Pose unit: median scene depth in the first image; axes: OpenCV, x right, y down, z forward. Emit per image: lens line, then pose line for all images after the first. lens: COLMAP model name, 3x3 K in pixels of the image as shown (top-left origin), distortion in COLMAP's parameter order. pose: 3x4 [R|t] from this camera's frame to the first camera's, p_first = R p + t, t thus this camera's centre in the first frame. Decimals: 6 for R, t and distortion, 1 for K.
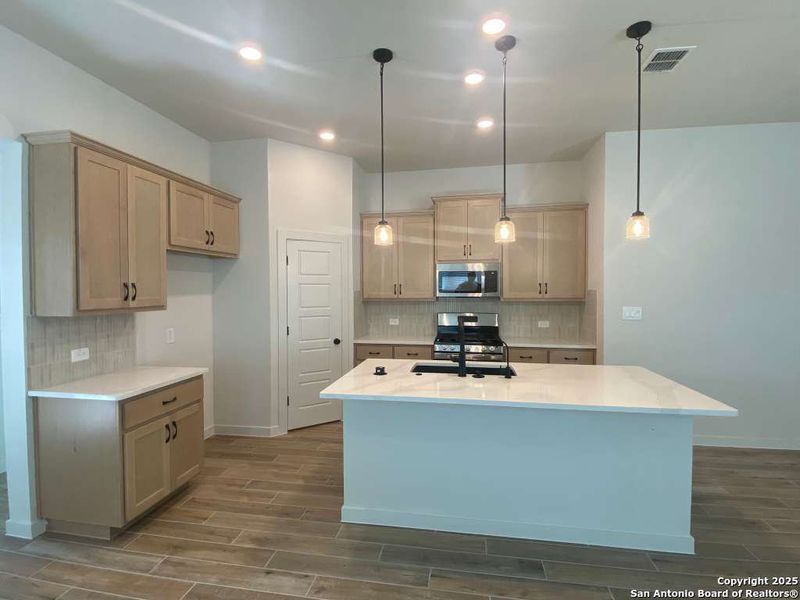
lens RADIAL K [[390.1, 0, 407.8], [0, 390.1, 293.6], [0, 0, 1]] dist [0.011519, -0.010142]
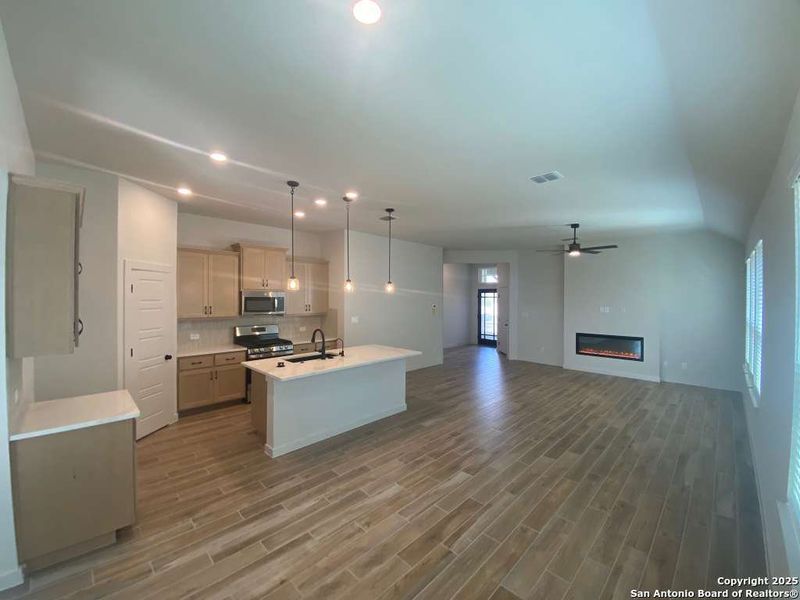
lens RADIAL K [[319.0, 0, 397.4], [0, 319.0, 294.4], [0, 0, 1]] dist [0.003374, -0.002694]
pose [[0.592505, 0.012098, 0.805476, -0.794296], [0.005835, 0.999797, -0.019309, -0.062590], [-0.805546, 0.016140, 0.592314, -0.187749]]
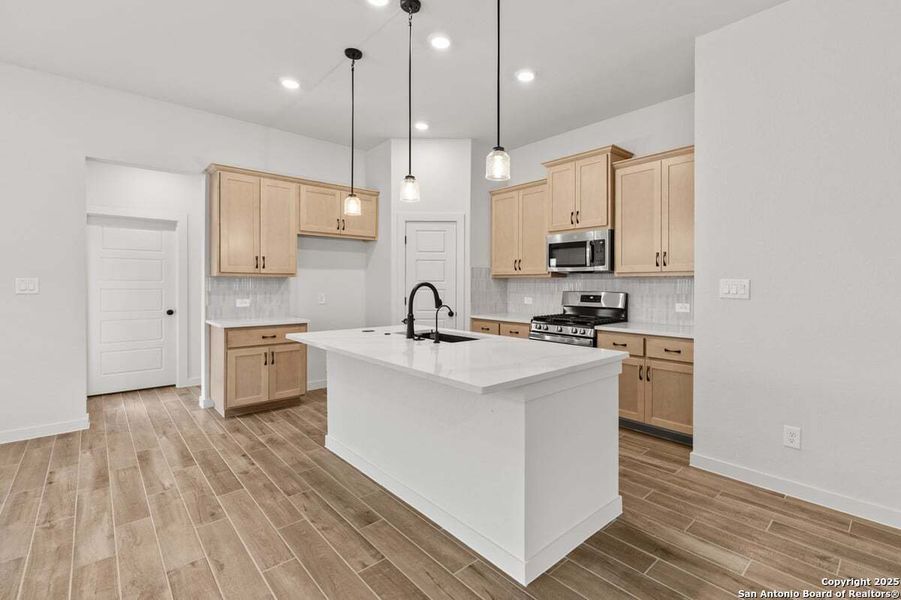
lens RADIAL K [[413.1, 0, 494.7], [0, 413.1, 284.0], [0, 0, 1]] dist [-0.005672, 0.000556]
pose [[0.804128, 0.006732, -0.594418, 0.844167], [-0.014172, 0.999869, -0.007848, 0.069387], [0.594288, 0.014735, 0.804118, 0.234118]]
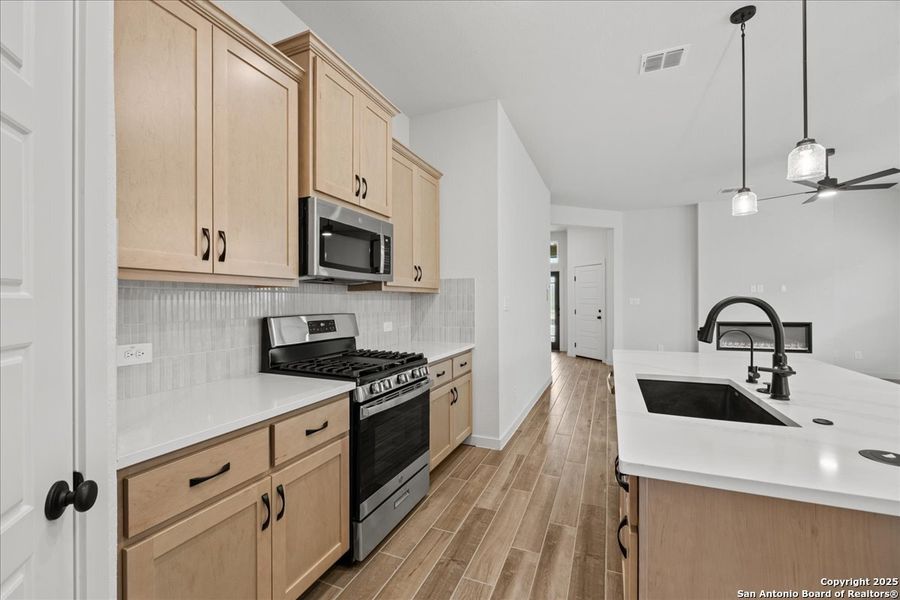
lens RADIAL K [[372.9, 0, 441.1], [0, 372.9, 299.3], [0, 0, 1]] dist [-0.019737, 0.000146]
pose [[0.261020, 0.009519, 0.965286, -0.426600], [0.021503, 0.999646, -0.015672, 0.066044], [-0.965094, 0.024847, 0.260723, 1.173206]]
